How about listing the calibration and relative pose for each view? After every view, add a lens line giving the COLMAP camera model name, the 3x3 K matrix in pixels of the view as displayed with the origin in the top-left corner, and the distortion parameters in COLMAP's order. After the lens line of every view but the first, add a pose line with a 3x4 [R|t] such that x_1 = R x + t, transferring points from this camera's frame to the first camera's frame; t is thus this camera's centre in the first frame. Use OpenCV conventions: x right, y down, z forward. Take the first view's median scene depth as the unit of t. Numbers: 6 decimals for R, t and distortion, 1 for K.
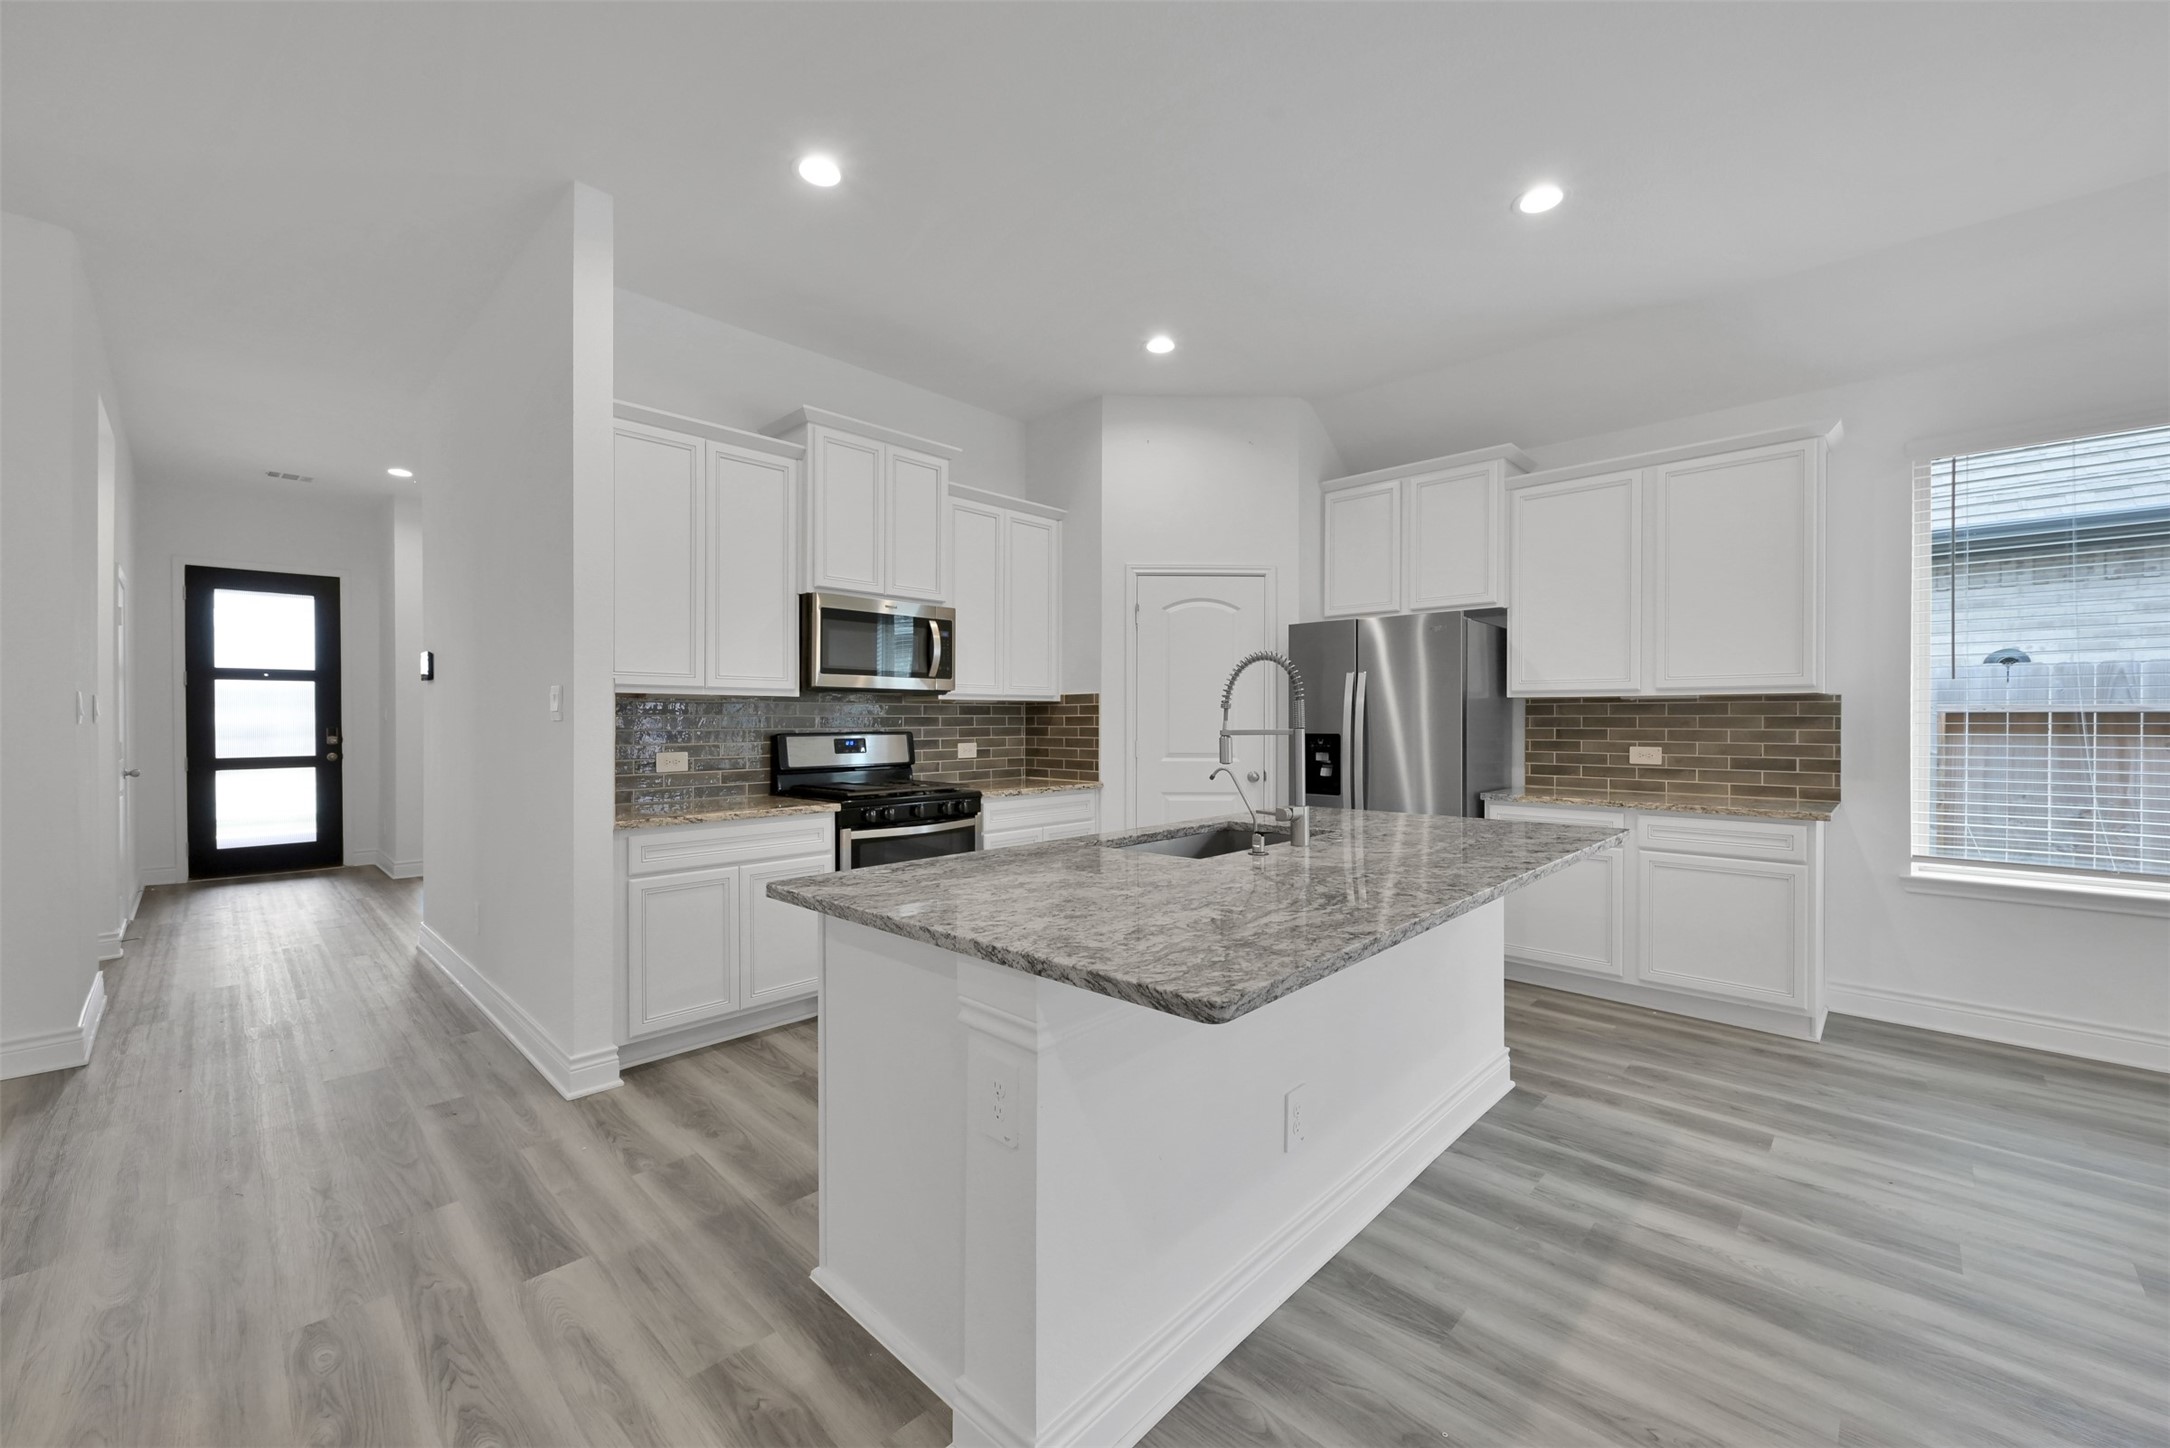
lens RADIAL K [[857.7, 0, 1090.3], [0, 857.7, 718.6], [0, 0, 1]] dist [-0.000060, 0.000256]
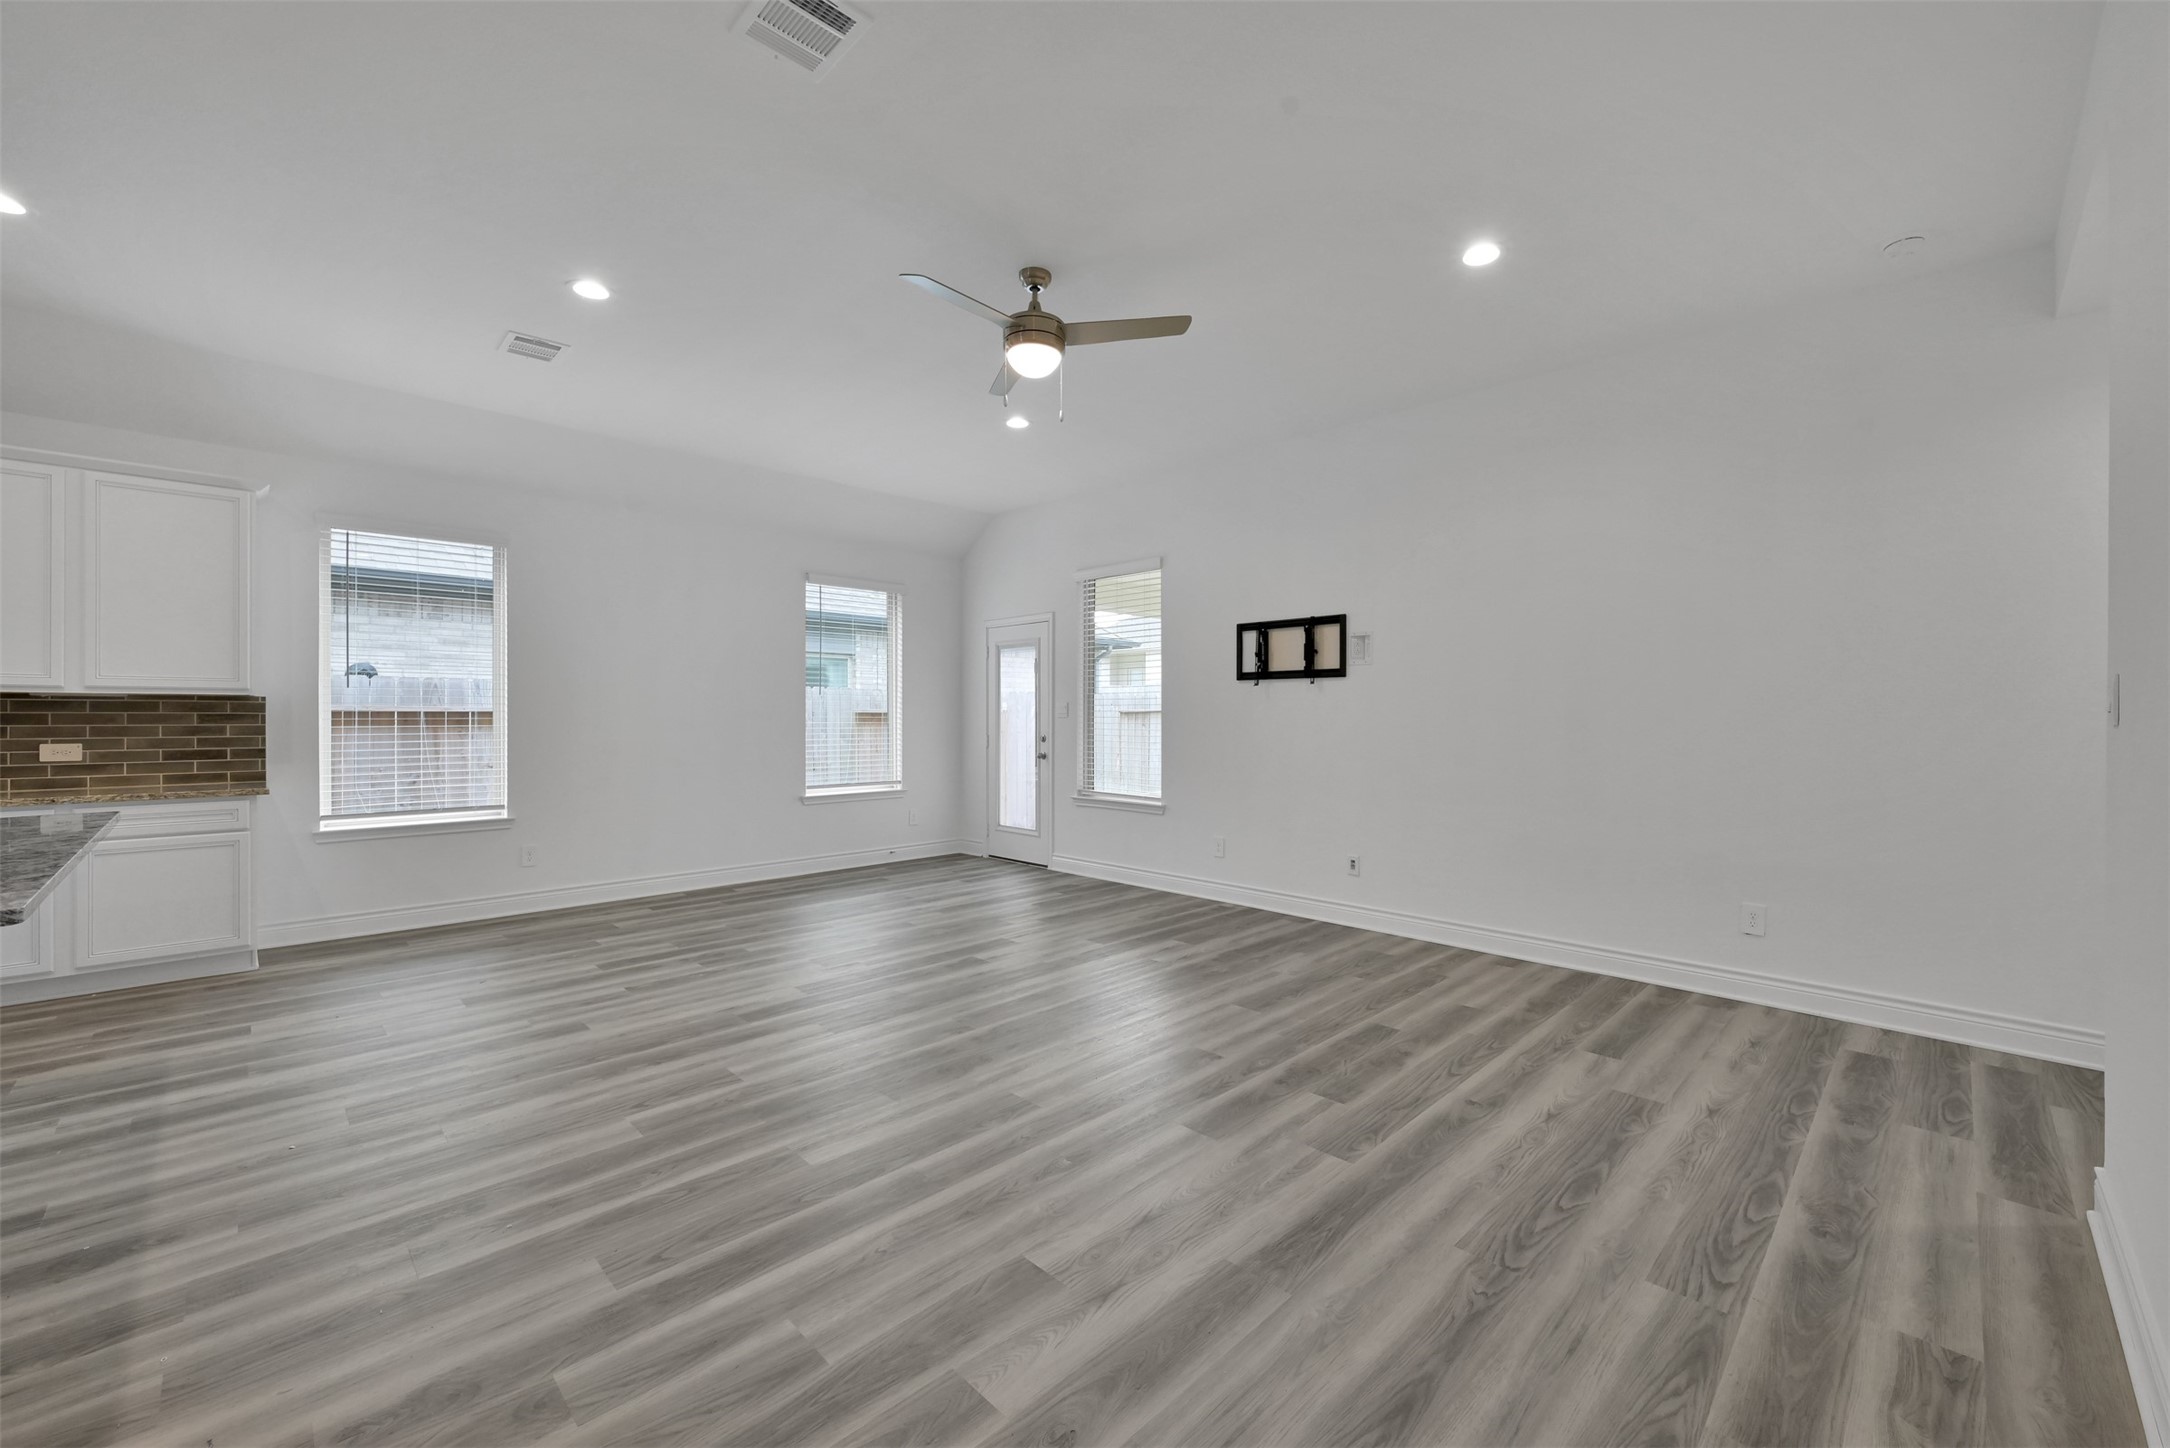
lens RADIAL K [[857.7, 0, 1095.8], [0, 857.7, 726.2], [0, 0, 1]] dist [-0.000060, 0.000256]
pose [[0.019740, -0.011176, 0.999743, -0.347157], [-0.001368, 0.999936, 0.011205, -0.000323], [-0.999804, -0.001589, 0.019724, -0.236776]]
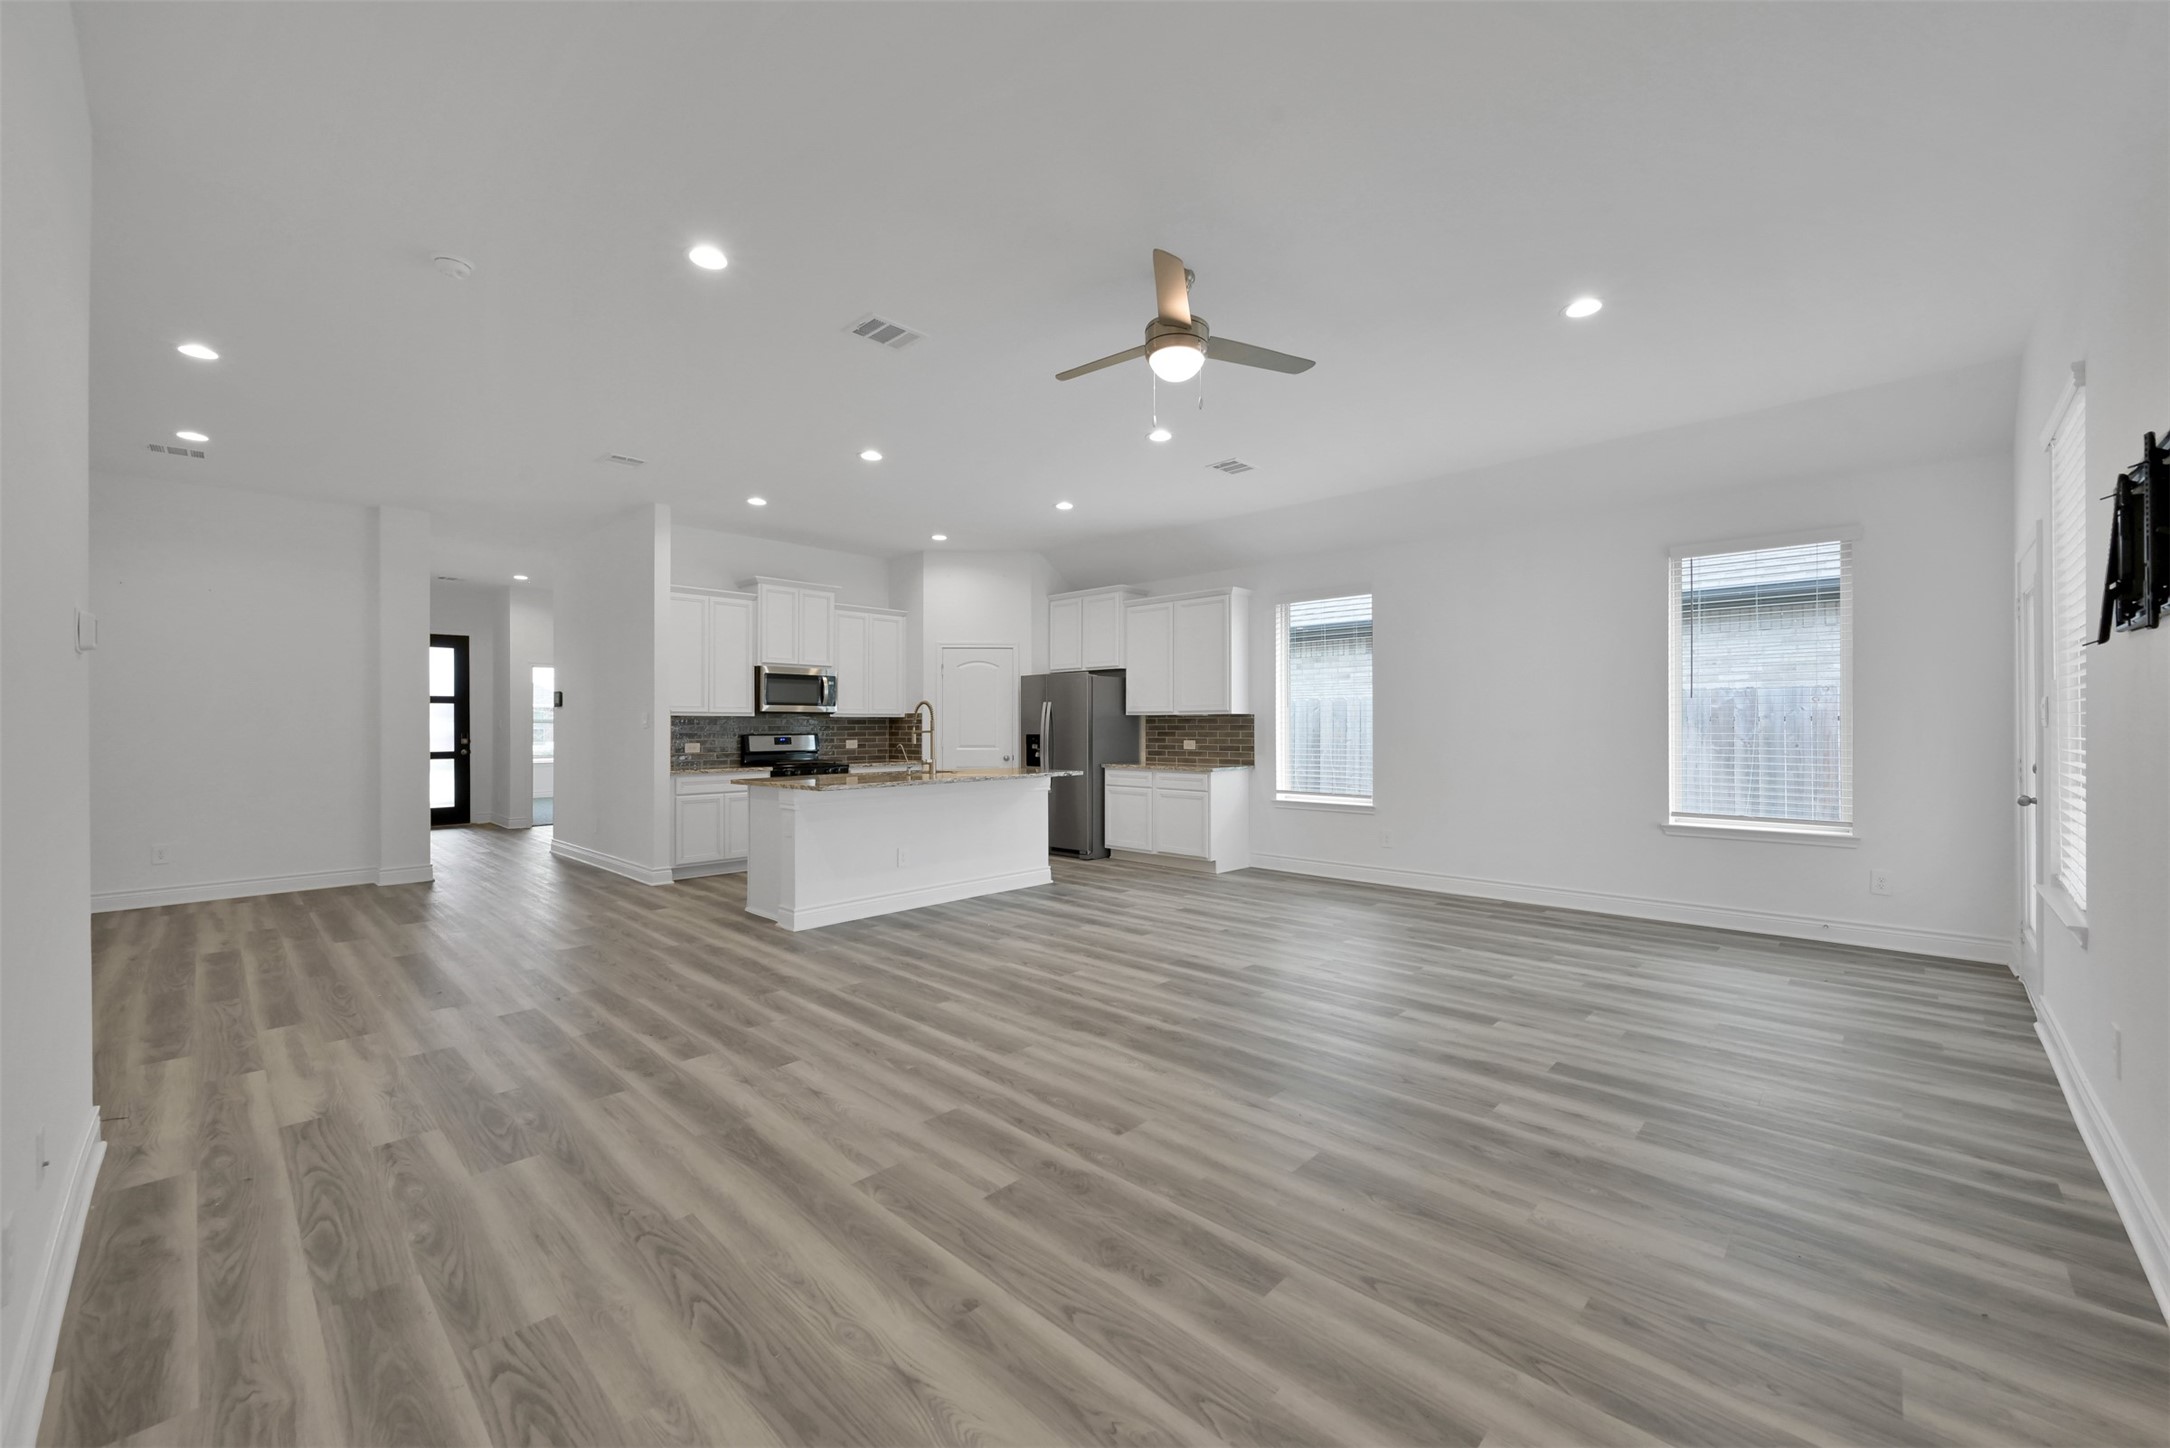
lens RADIAL K [[857.7, 0, 1089.8], [0, 857.7, 715.7], [0, 0, 1]] dist [-0.000060, 0.000256]
pose [[0.999987, -0.001961, 0.004760, 0.438784], [0.002021, 0.999917, -0.012714, 0.001394], [-0.004735, 0.012724, 0.999908, -1.018824]]
